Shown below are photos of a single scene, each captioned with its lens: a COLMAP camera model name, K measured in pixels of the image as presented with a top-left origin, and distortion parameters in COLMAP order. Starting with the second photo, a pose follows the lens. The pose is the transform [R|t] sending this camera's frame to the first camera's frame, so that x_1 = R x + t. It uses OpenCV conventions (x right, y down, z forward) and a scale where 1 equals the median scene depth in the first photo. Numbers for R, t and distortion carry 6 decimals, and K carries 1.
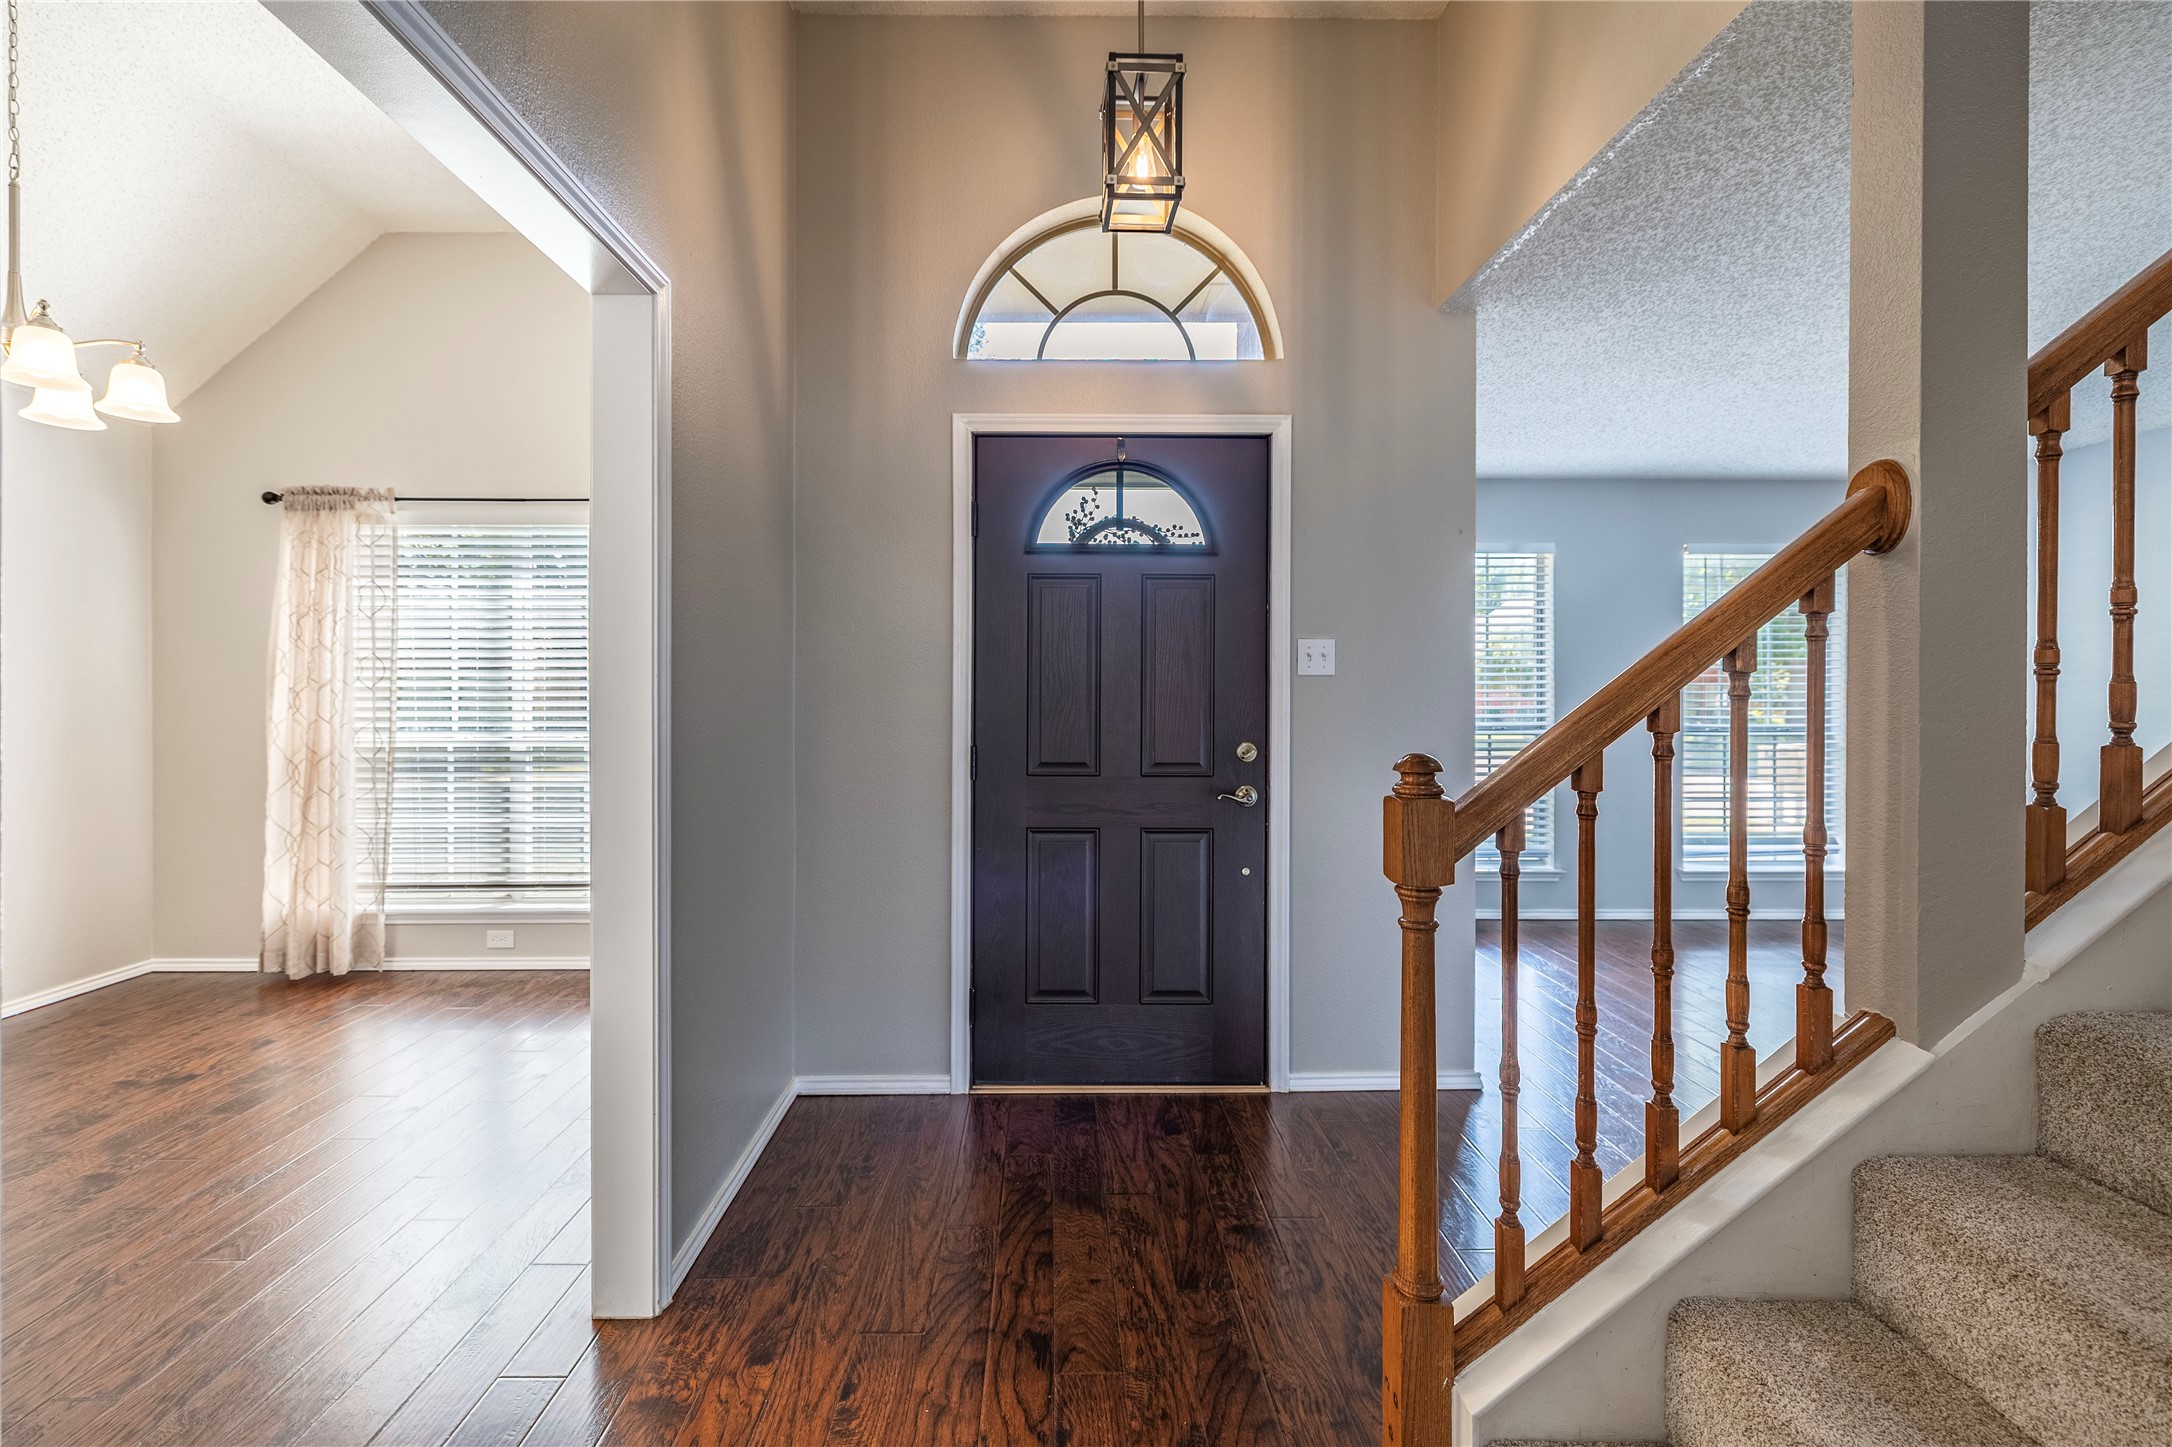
lens RADIAL K [[936.0, 0, 1083.4], [0, 936.0, 693.9], [0, 0, 1]] dist [-0.003453, -0.000529]
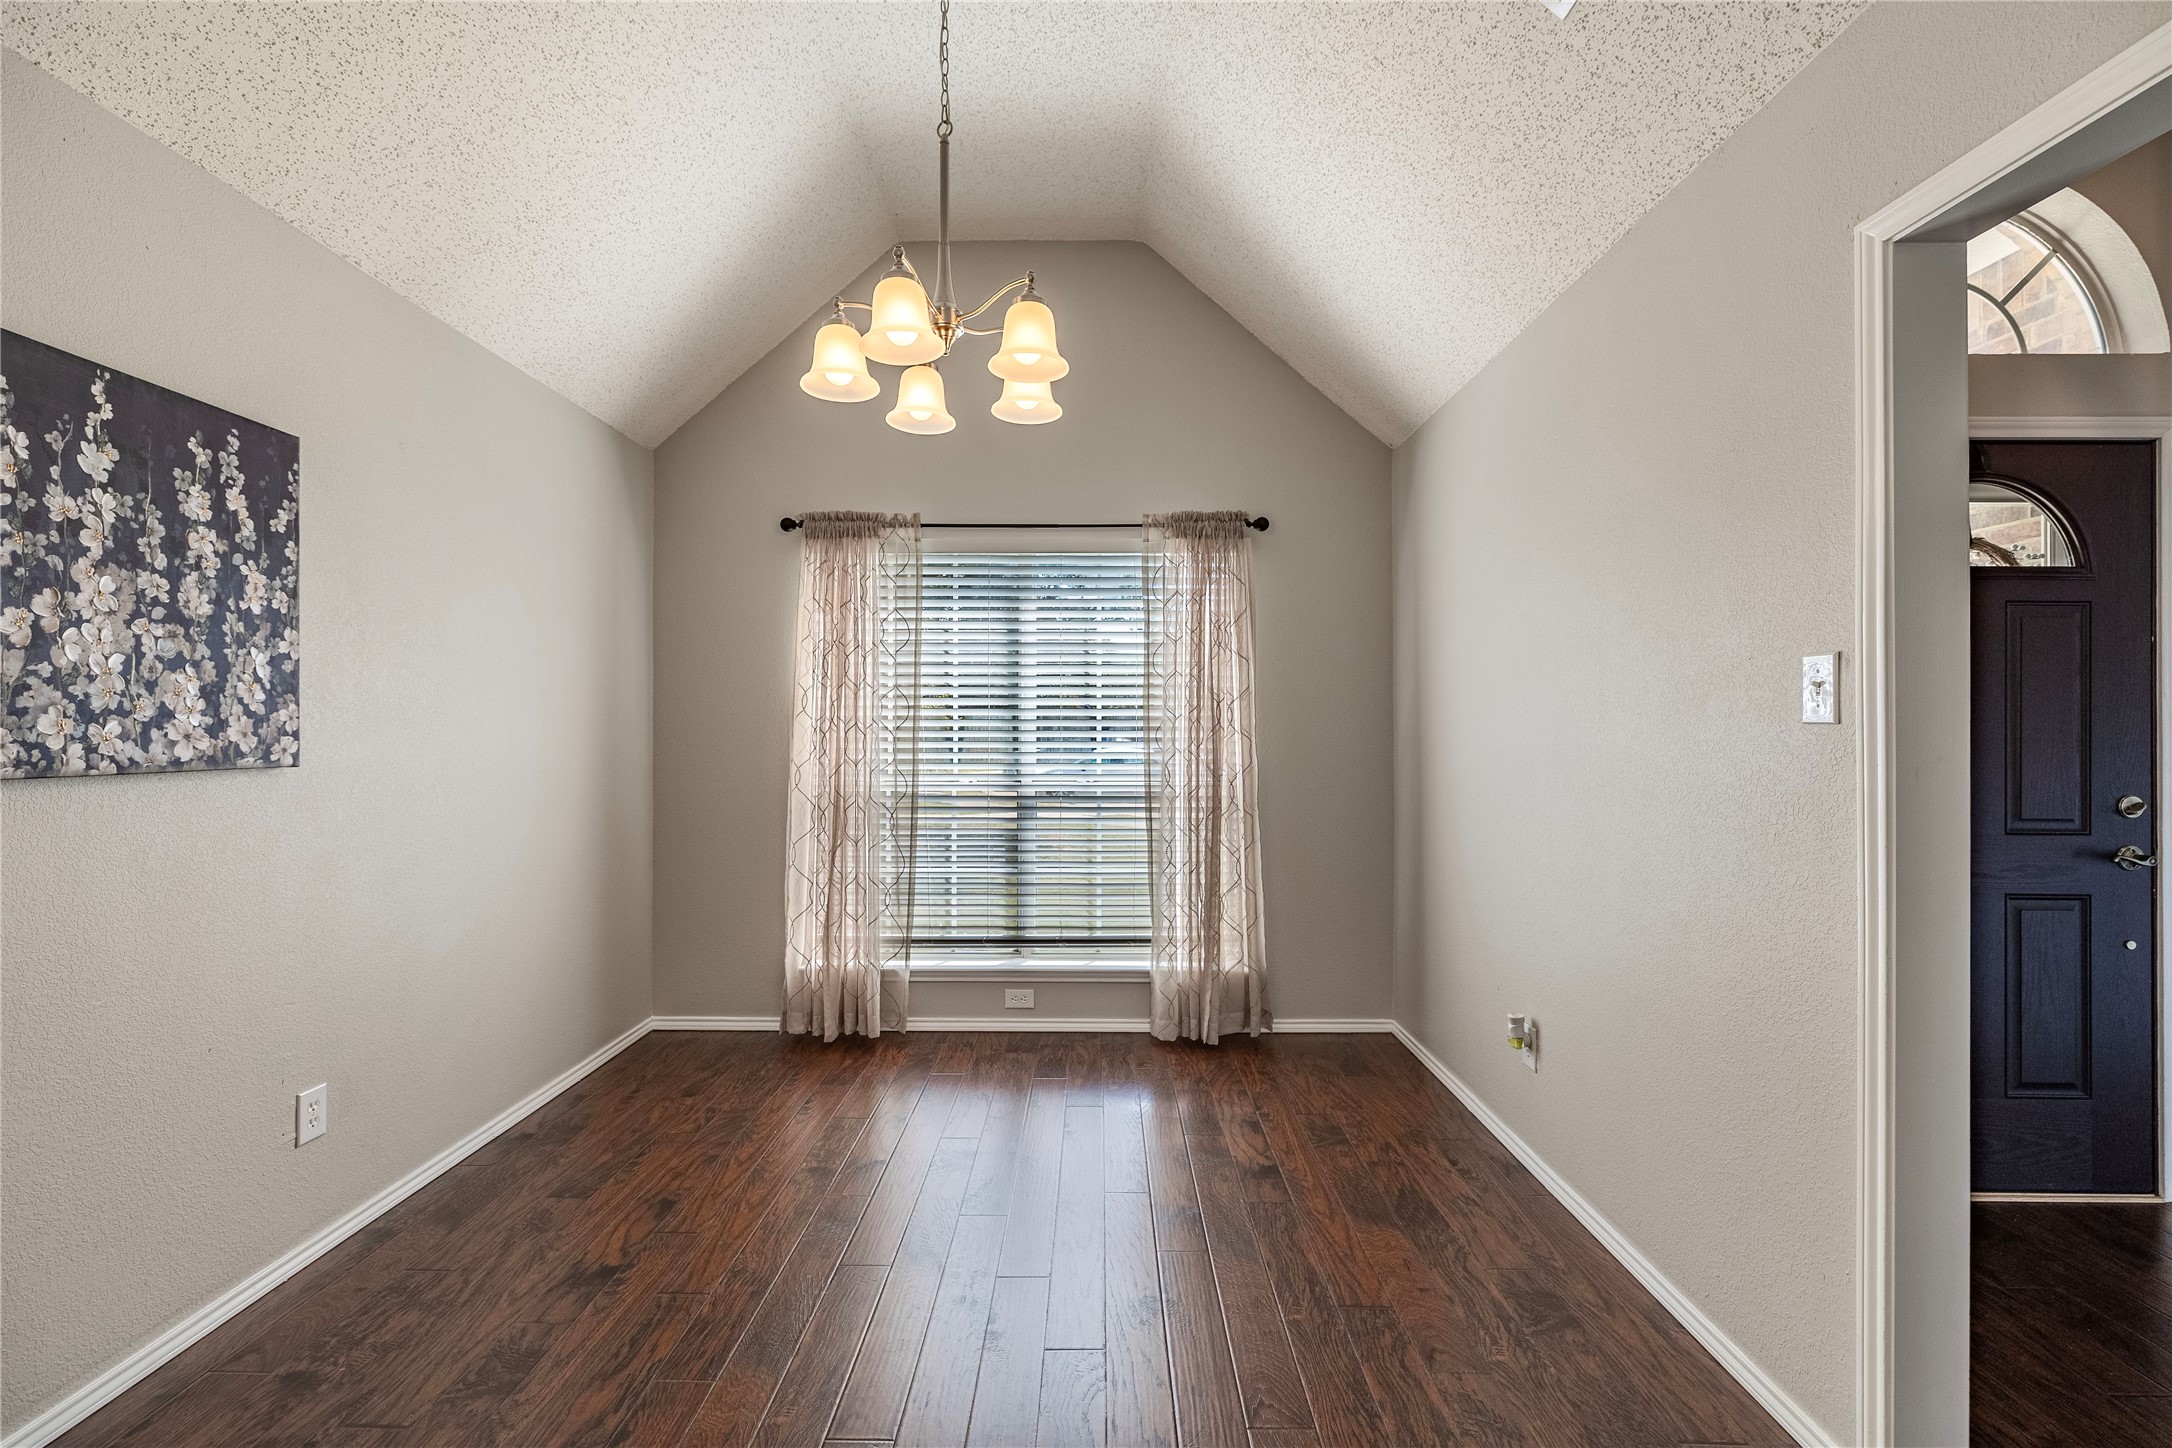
lens RADIAL K [[922.4, 0, 1087.4], [0, 922.4, 721.1], [0, 0, 1]] dist [-0.001722, -0.000052]
pose [[0.999452, 0.001753, -0.033062, -0.546204], [-0.002084, 0.999948, -0.009986, -0.004245], [0.033043, 0.010049, 0.999403, 0.086102]]
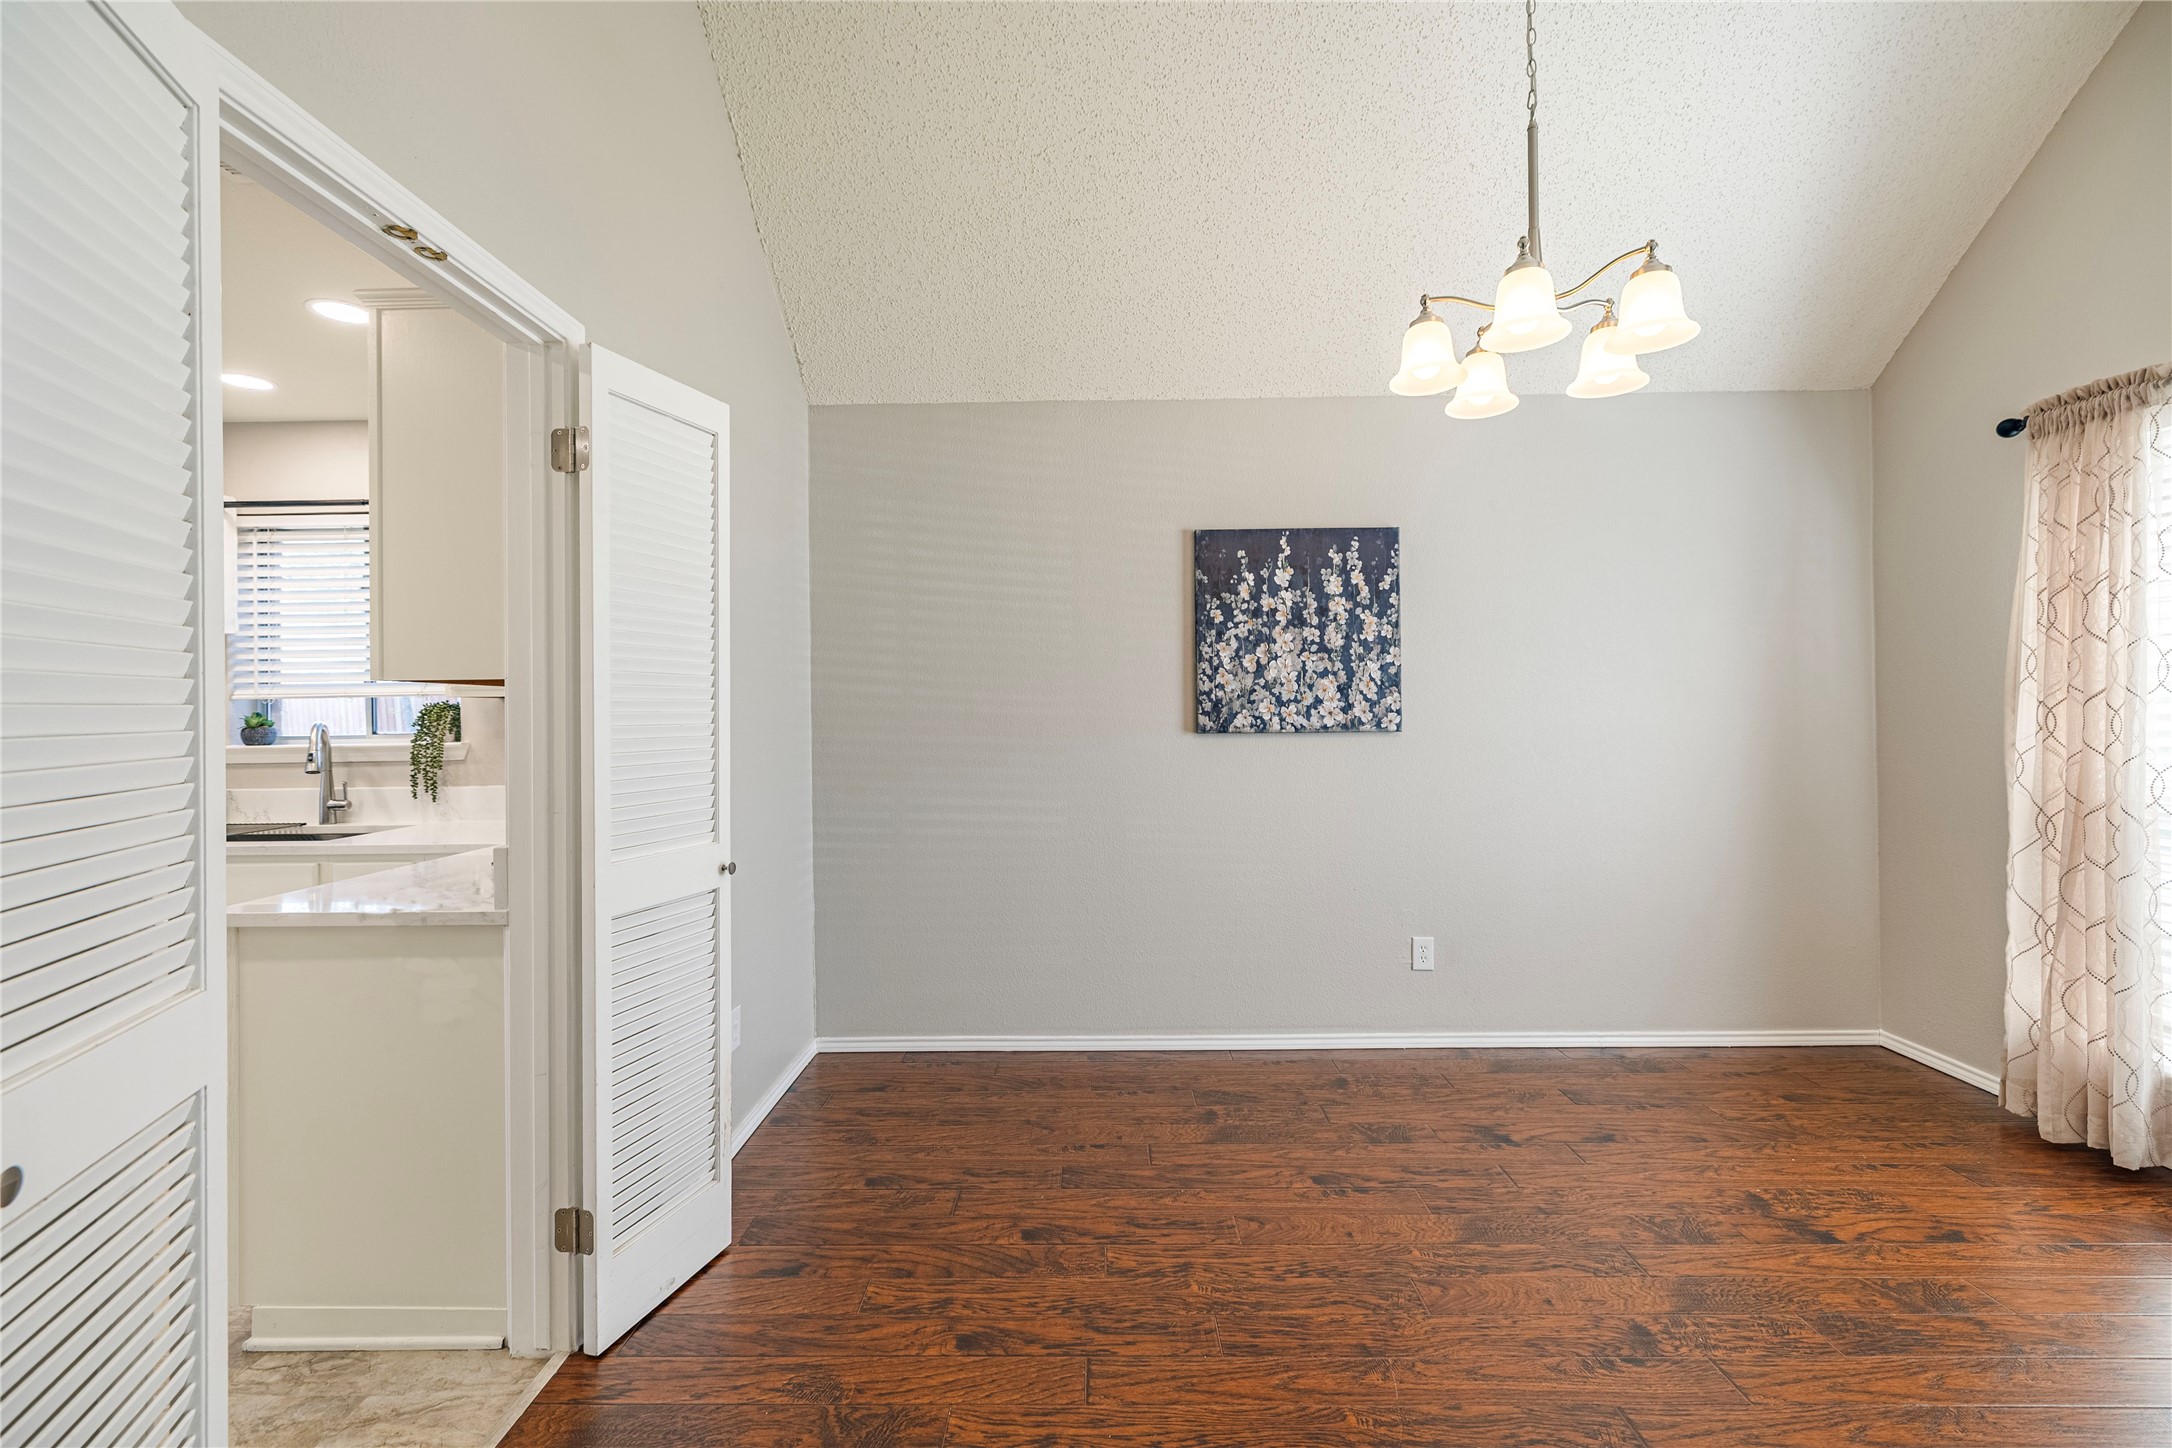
lens RADIAL K [[923.4, 0, 1078.6], [0, 923.4, 702.3], [0, 0, 1]] dist [0.009136, 0.000227]
pose [[-0.036639, -0.005079, -0.999316, -0.152182], [0.008917, 0.999946, -0.005409, -0.007663], [0.999289, -0.009109, -0.036592, 0.331700]]
